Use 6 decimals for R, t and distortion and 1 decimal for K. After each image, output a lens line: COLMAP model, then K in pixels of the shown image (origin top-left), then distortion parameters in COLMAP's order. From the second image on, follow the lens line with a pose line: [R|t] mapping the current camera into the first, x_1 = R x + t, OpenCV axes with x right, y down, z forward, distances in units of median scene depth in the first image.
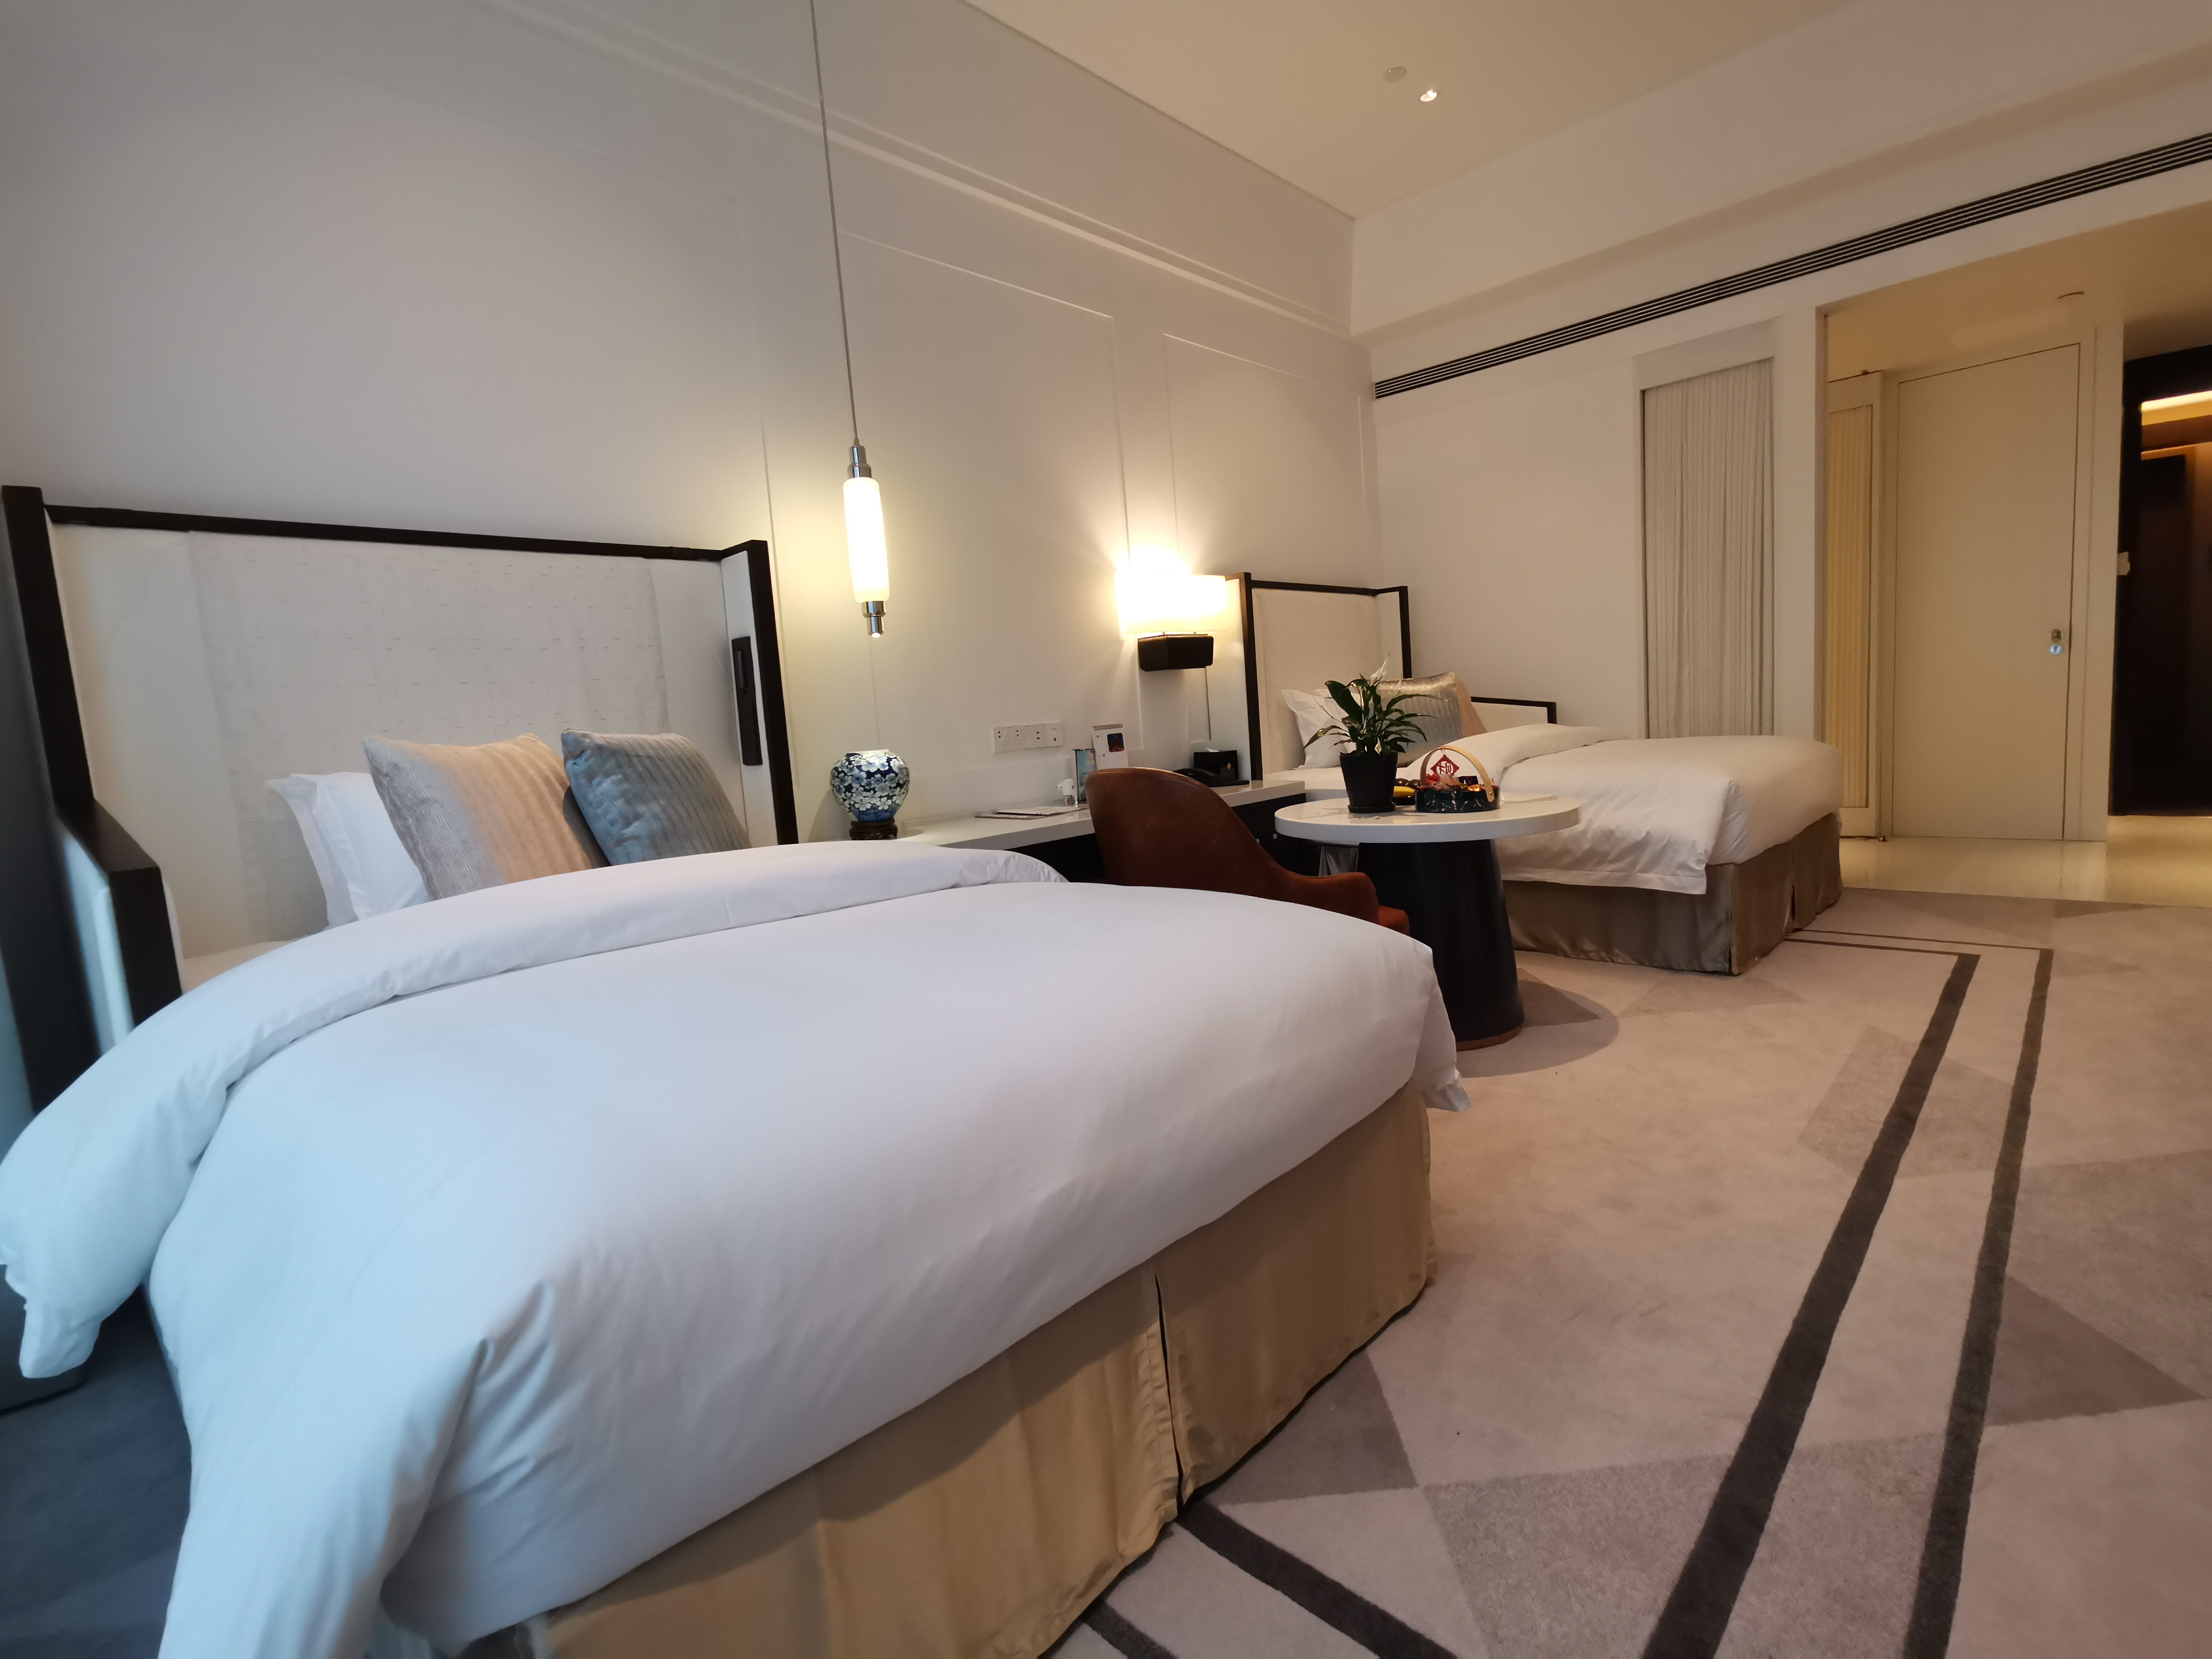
lens RADIAL K [[1067.8, 0, 1106.0], [0, 1067.8, 829.5], [0, 0, 1]] dist [-0.039481, 0.034889]
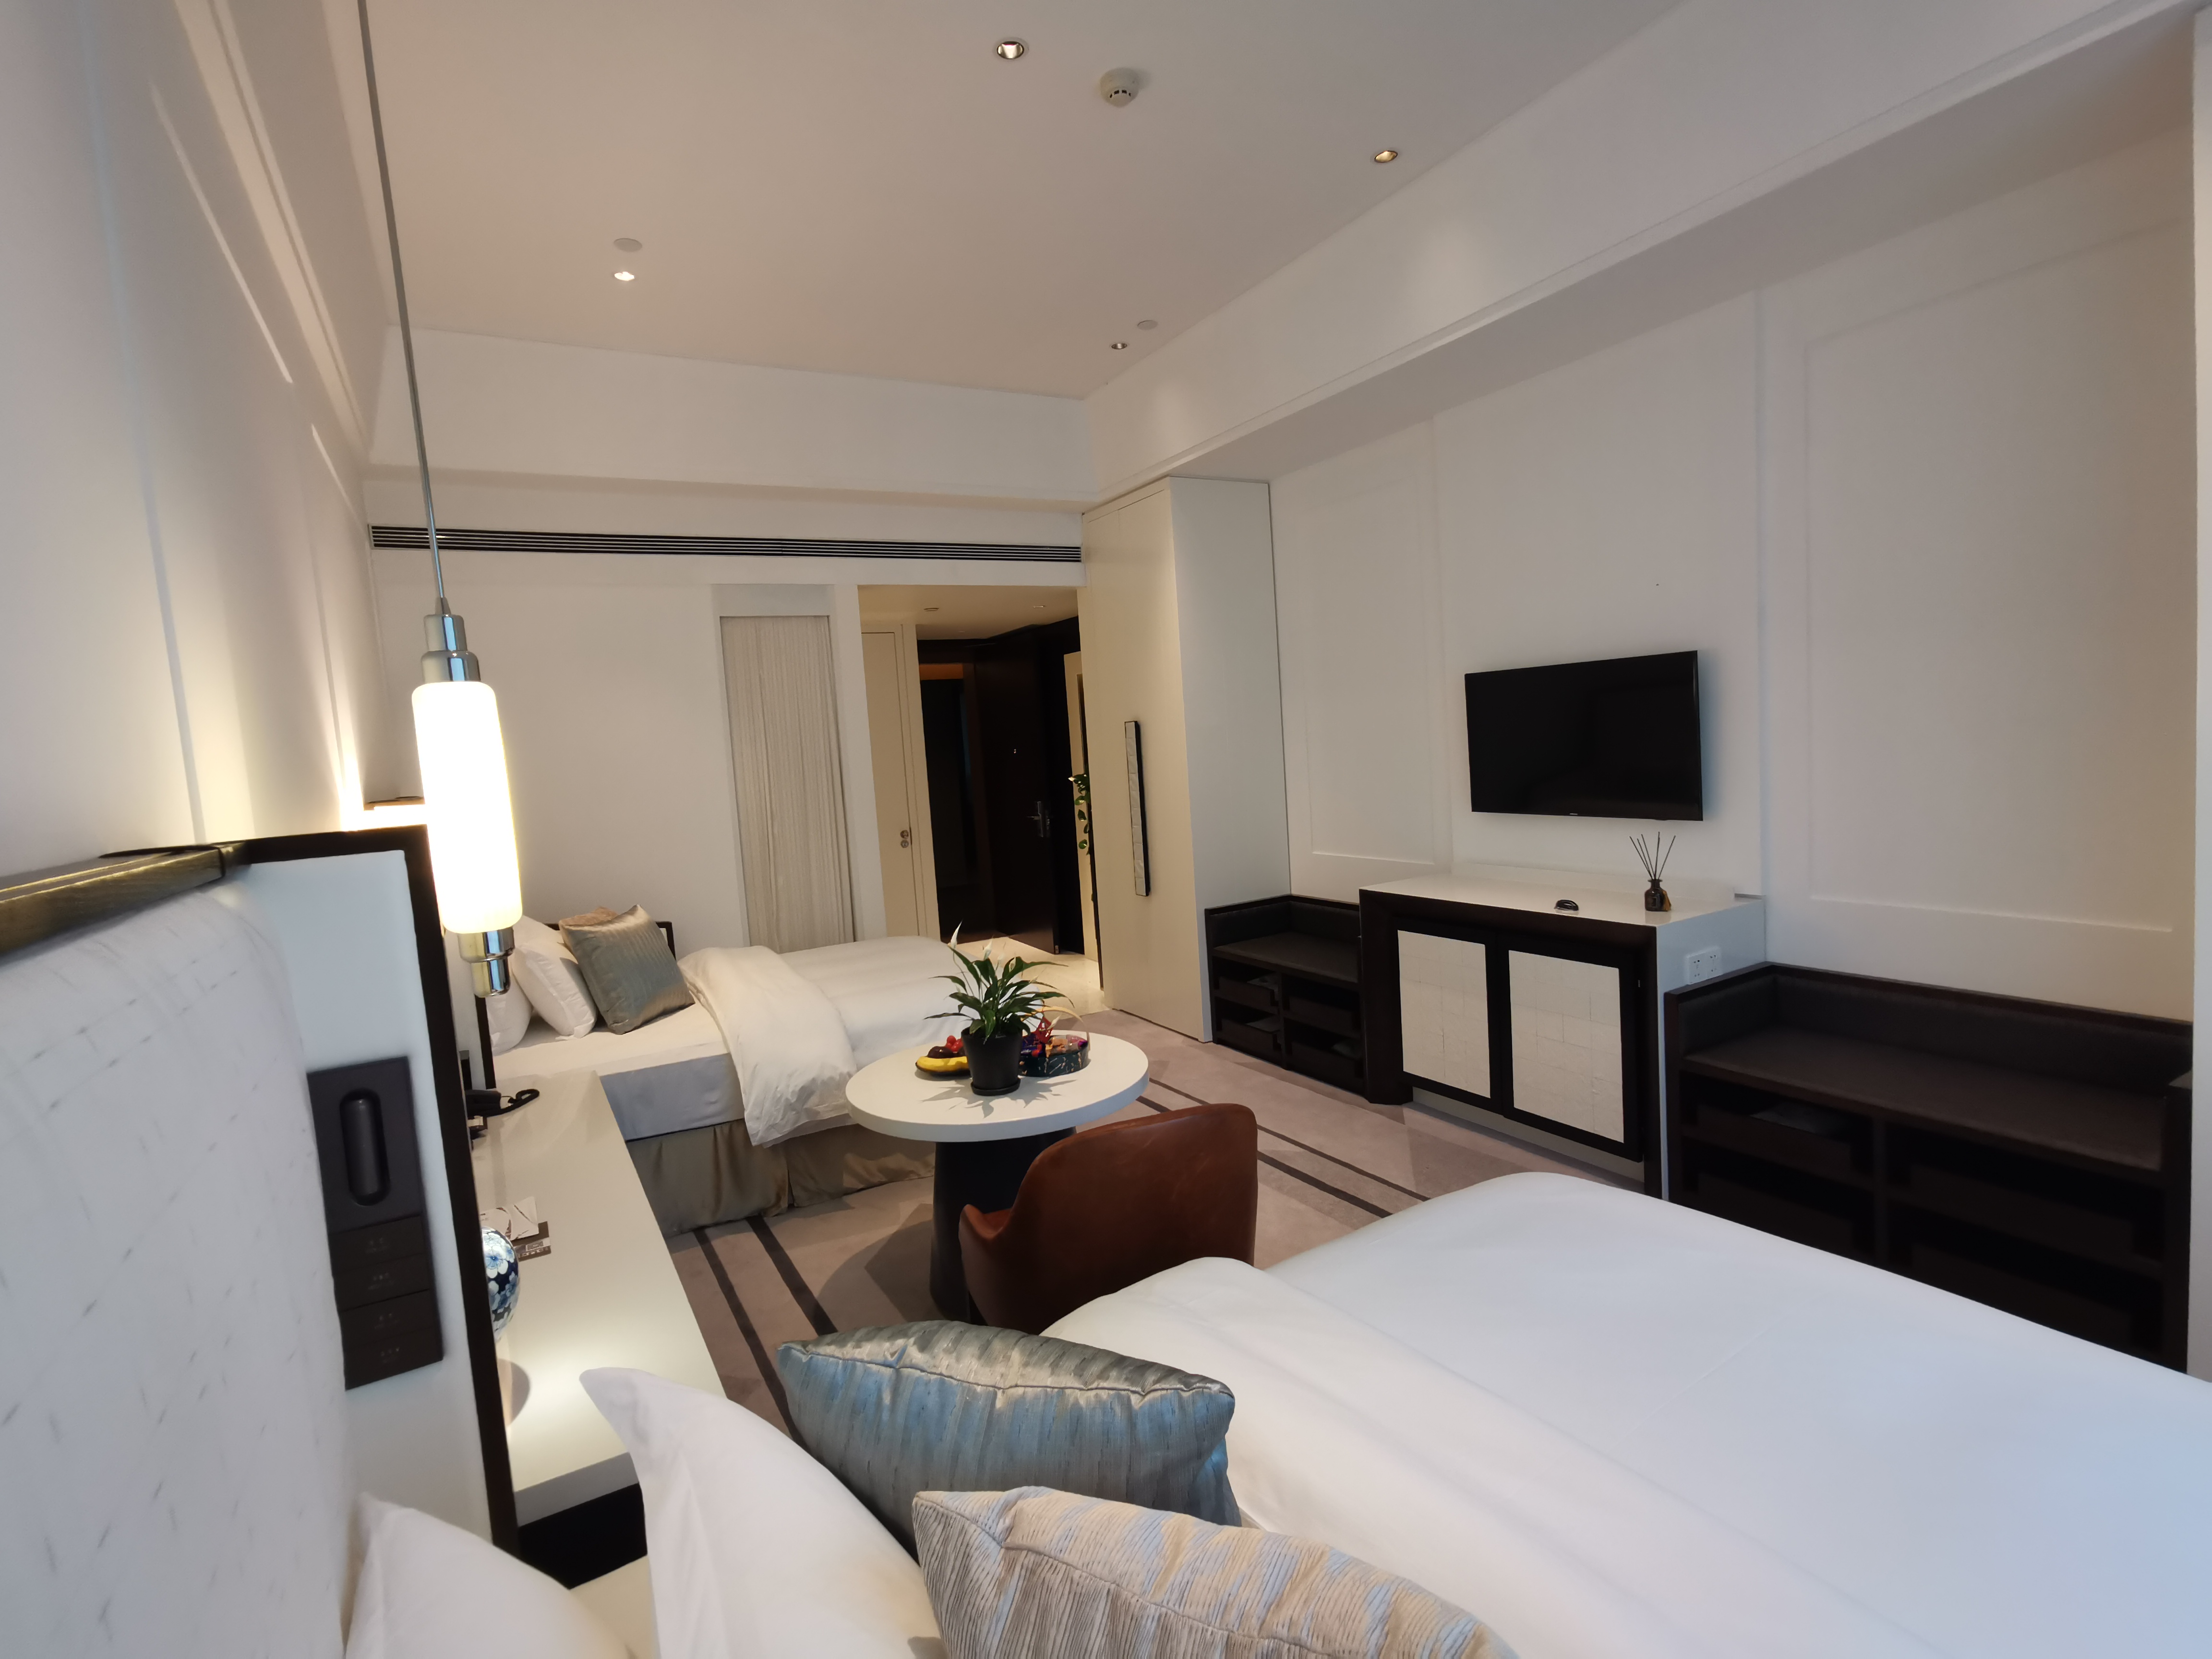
lens RADIAL K [[1067.8, 0, 1106.0], [0, 1067.8, 829.5], [0, 0, 1]] dist [-0.039481, 0.034889]
pose [[0.283937, -0.027714, 0.958442, -0.467620], [0.153974, 0.987928, -0.017048, -0.159300], [-0.946399, 0.152416, 0.284776, 0.448315]]
